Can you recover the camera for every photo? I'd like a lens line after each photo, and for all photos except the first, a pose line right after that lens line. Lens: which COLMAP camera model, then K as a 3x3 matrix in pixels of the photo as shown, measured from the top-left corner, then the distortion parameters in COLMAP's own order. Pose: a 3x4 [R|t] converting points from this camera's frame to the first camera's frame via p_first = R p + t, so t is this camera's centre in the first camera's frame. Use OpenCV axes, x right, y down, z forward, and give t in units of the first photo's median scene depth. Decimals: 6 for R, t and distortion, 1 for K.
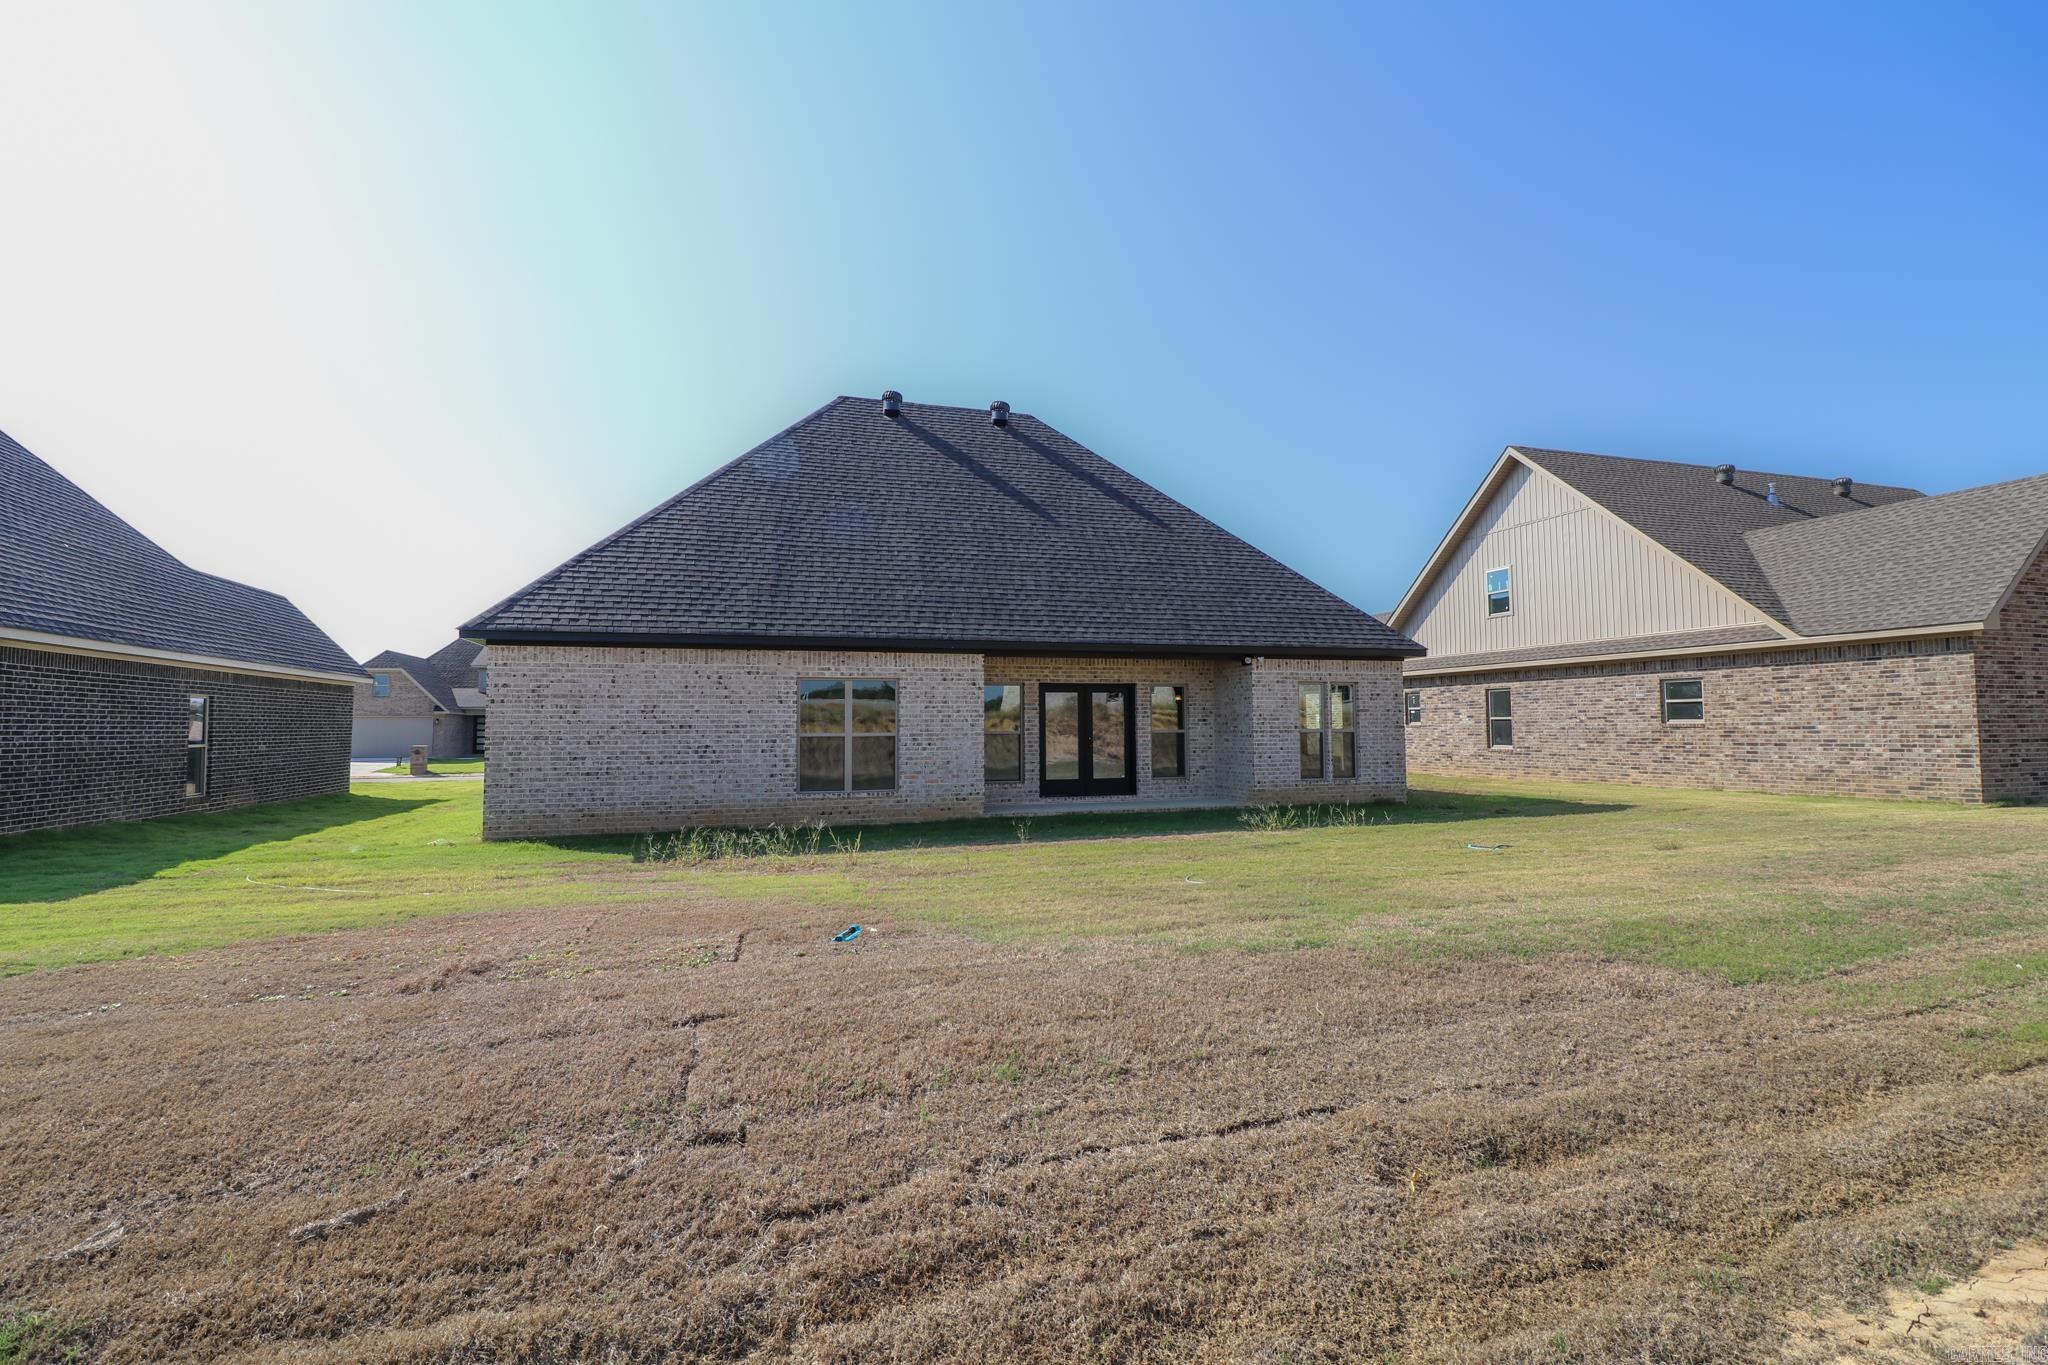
lens RADIAL K [[941.1, 0, 1013.6], [0, 941.1, 670.4], [0, 0, 1]] dist [-0.000751, -0.013174]
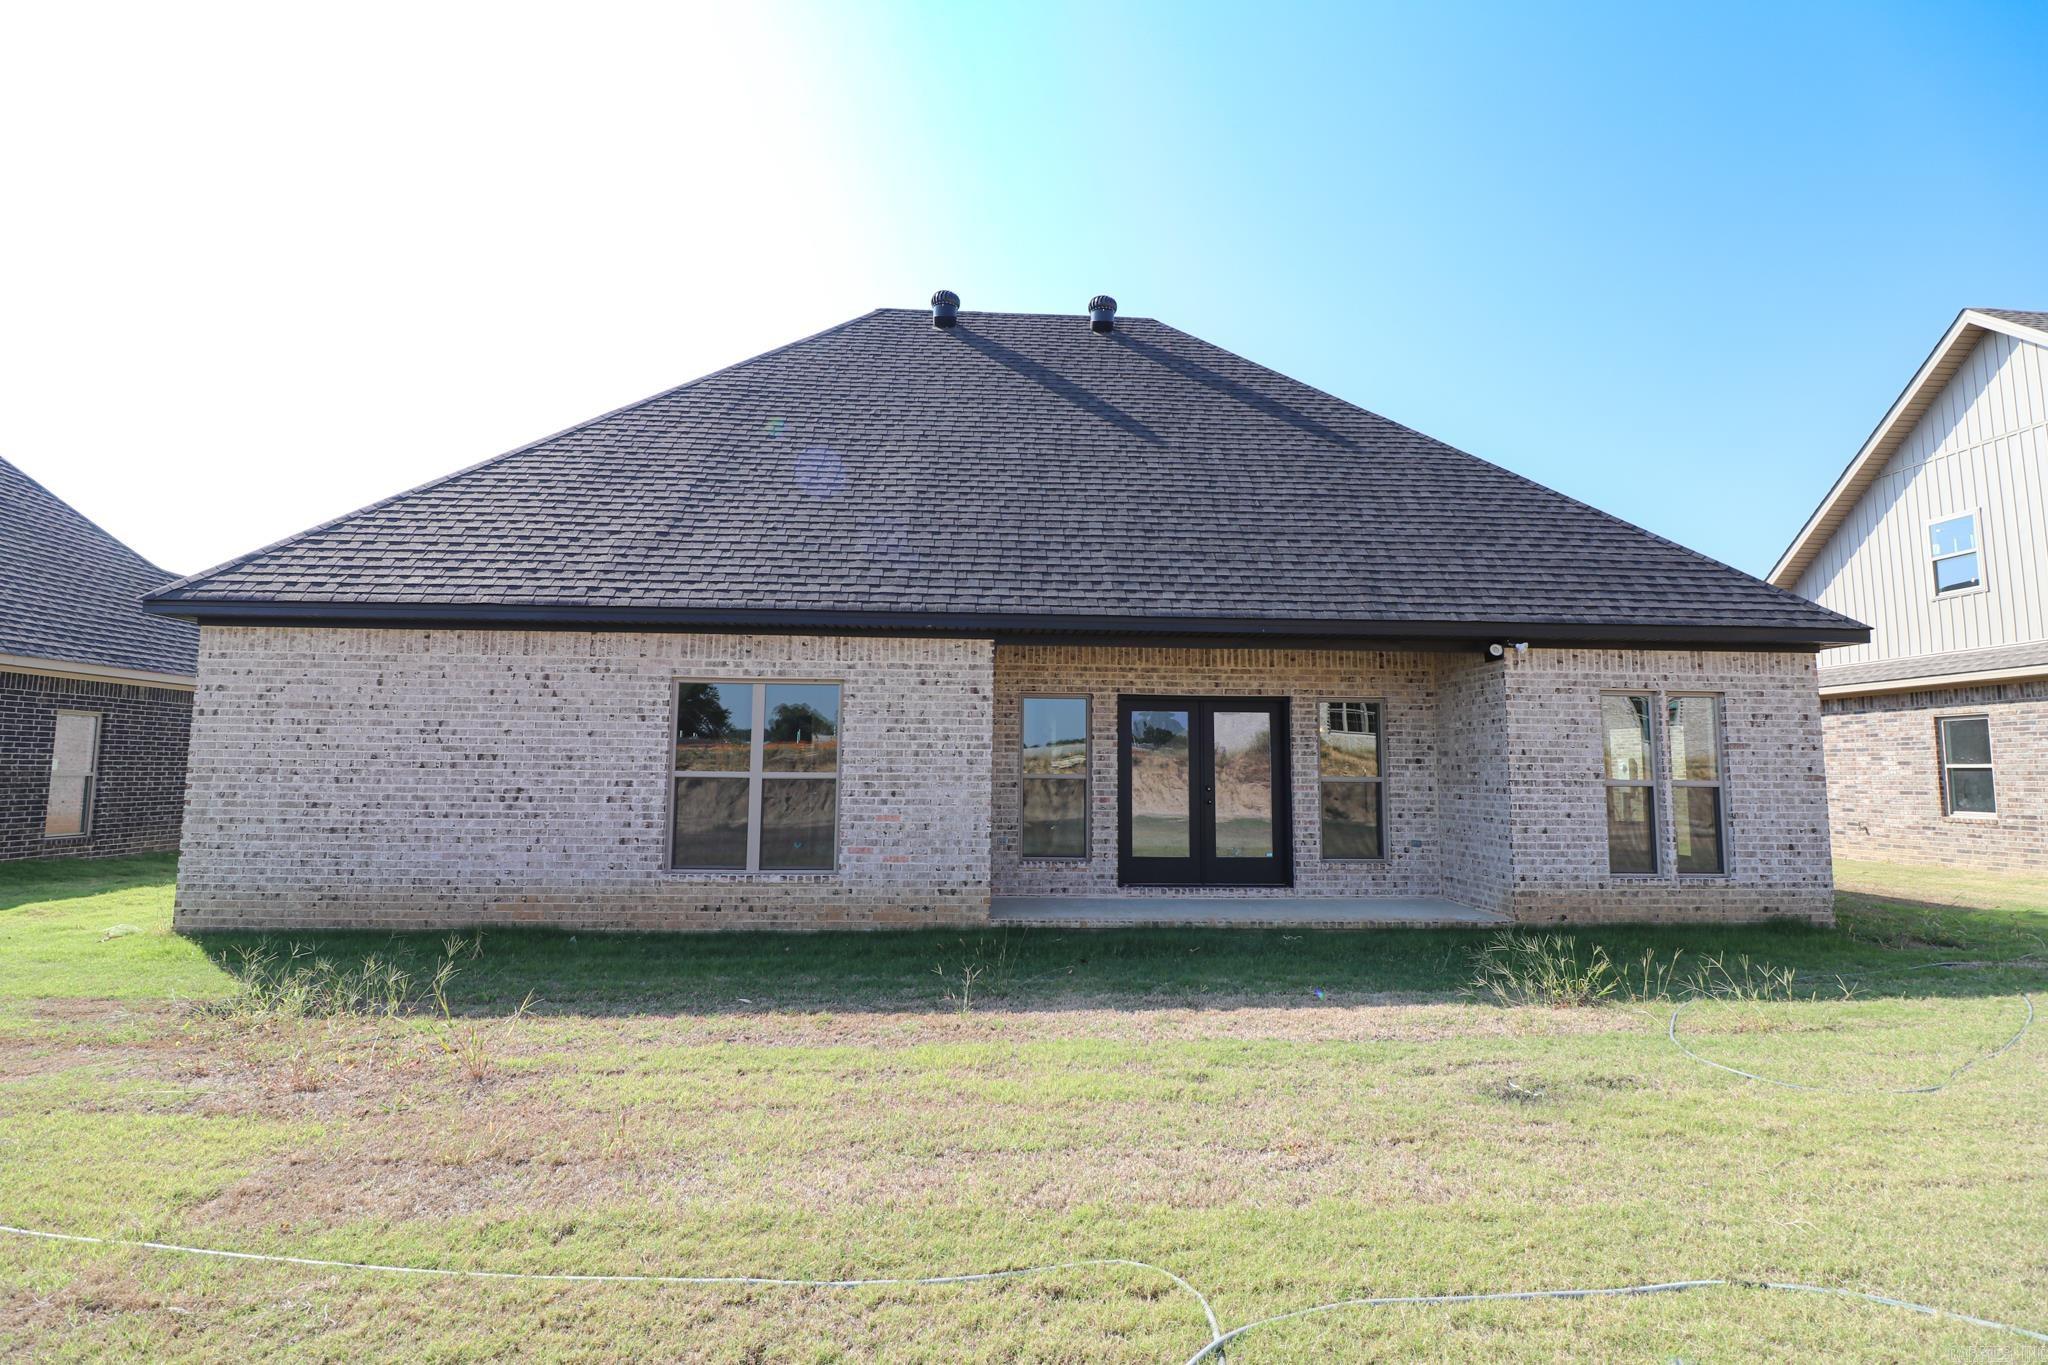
lens RADIAL K [[941.1, 0, 1013.6], [0, 941.1, 670.4], [0, 0, 1]] dist [-0.000751, -0.013174]
pose [[0.969751, -0.010025, -0.243890, 0.107501], [-0.001252, 0.998939, -0.046041, 0.025224], [0.244093, 0.044954, 0.968709, 0.393719]]
